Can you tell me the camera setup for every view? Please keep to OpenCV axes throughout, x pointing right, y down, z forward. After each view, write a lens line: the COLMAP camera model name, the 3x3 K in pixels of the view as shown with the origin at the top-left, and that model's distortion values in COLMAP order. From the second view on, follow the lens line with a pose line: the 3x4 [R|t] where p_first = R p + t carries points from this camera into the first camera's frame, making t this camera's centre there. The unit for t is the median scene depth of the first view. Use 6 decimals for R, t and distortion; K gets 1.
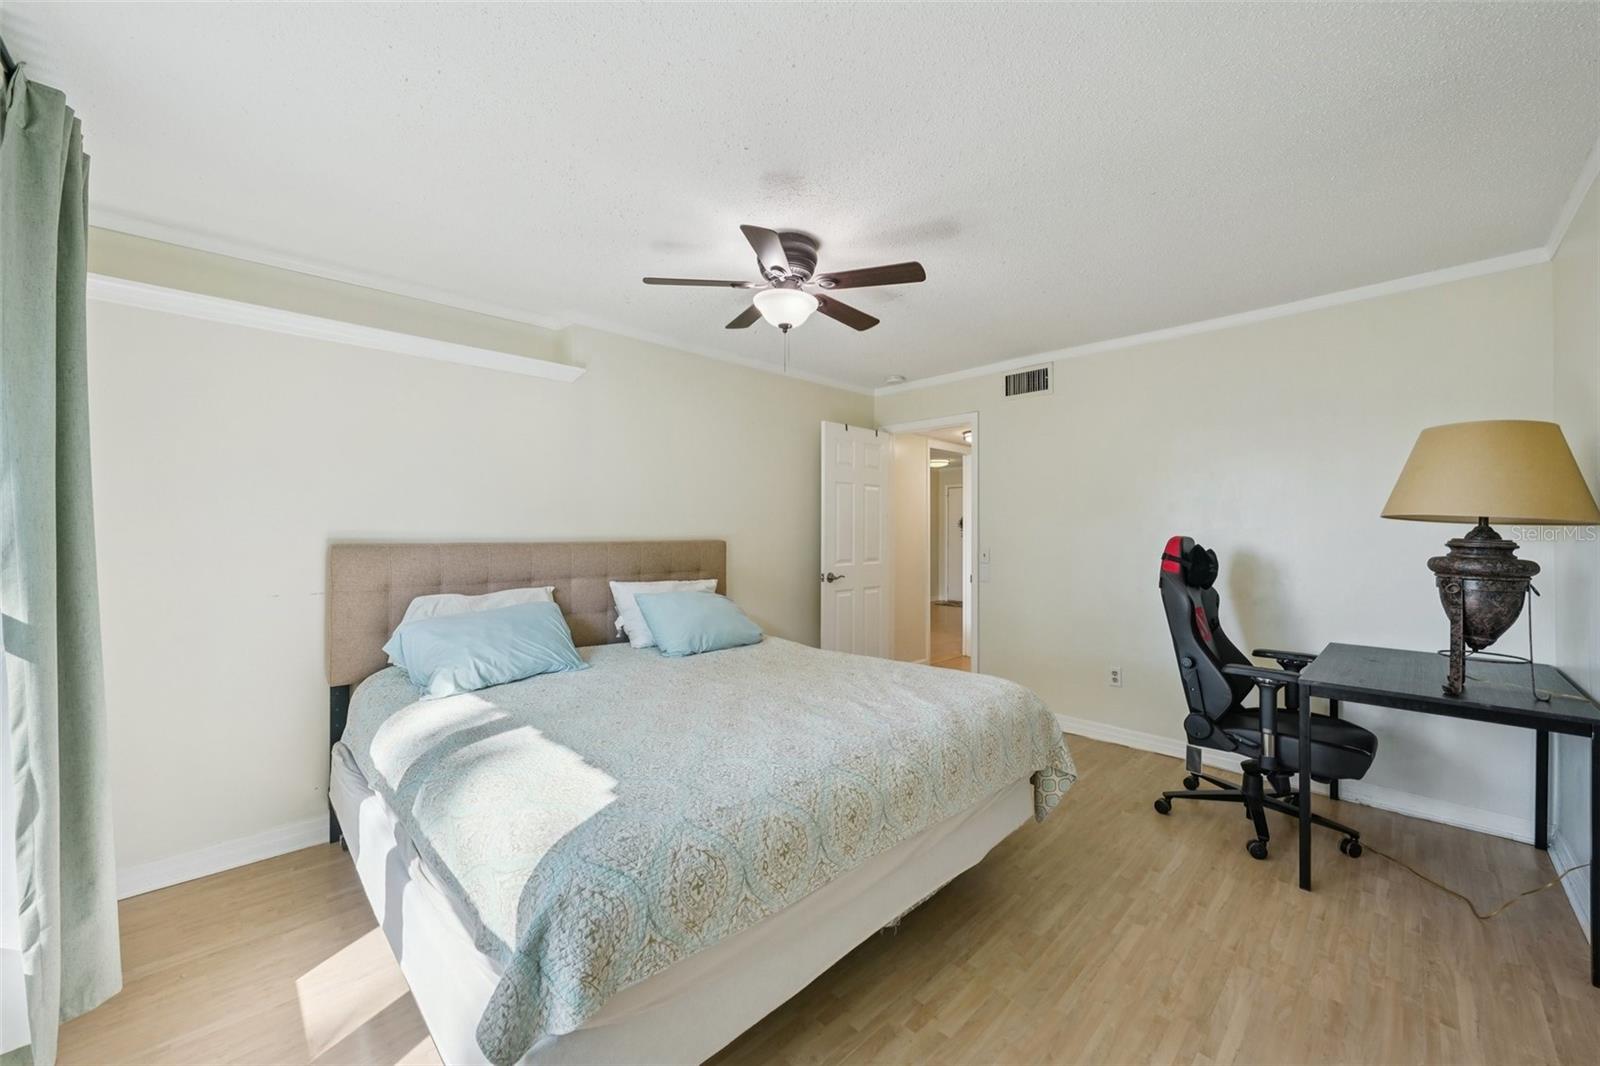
lens RADIAL K [[599.3, 0, 796.8], [0, 599.3, 539.5], [0, 0, 1]] dist [-0.022622, 0.005382]
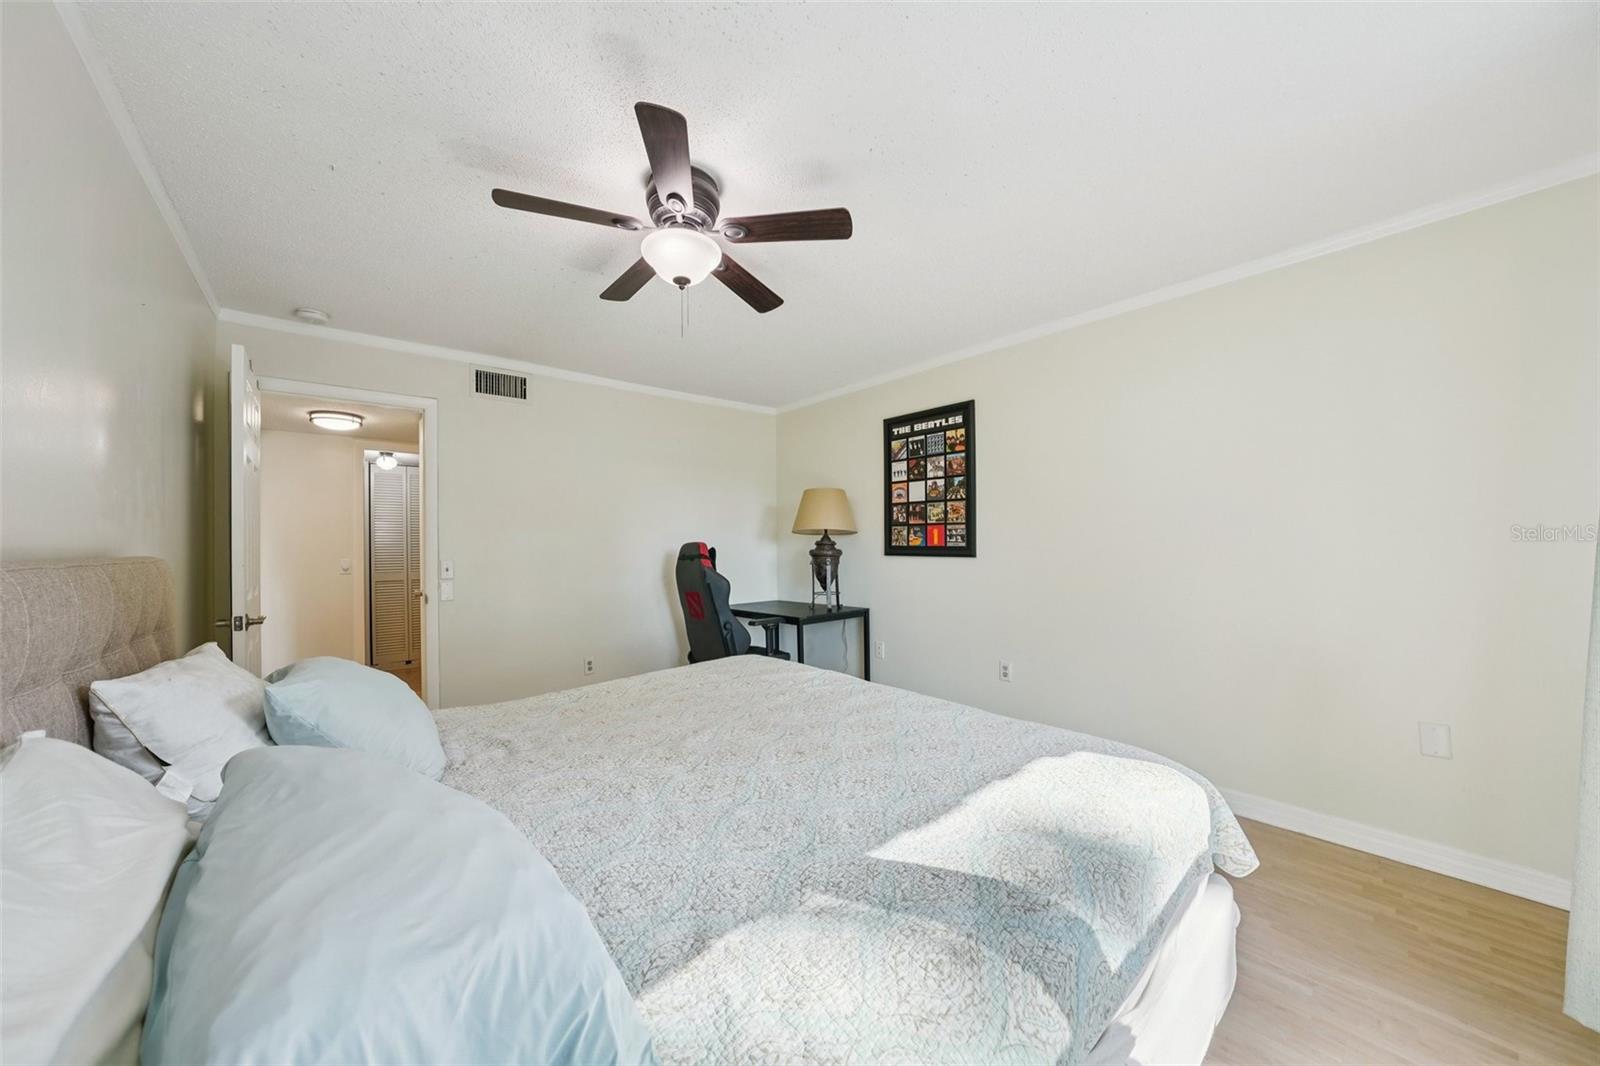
lens RADIAL K [[561.8, 0, 795.2], [0, 561.8, 537.4], [0, 0, 1]] dist [-0.028049, 0.005668]
pose [[0.067925, 0.003130, 0.997686, -0.774264], [0.025807, 0.999655, -0.004893, -0.004463], [-0.997357, 0.026080, 0.067821, 0.781787]]
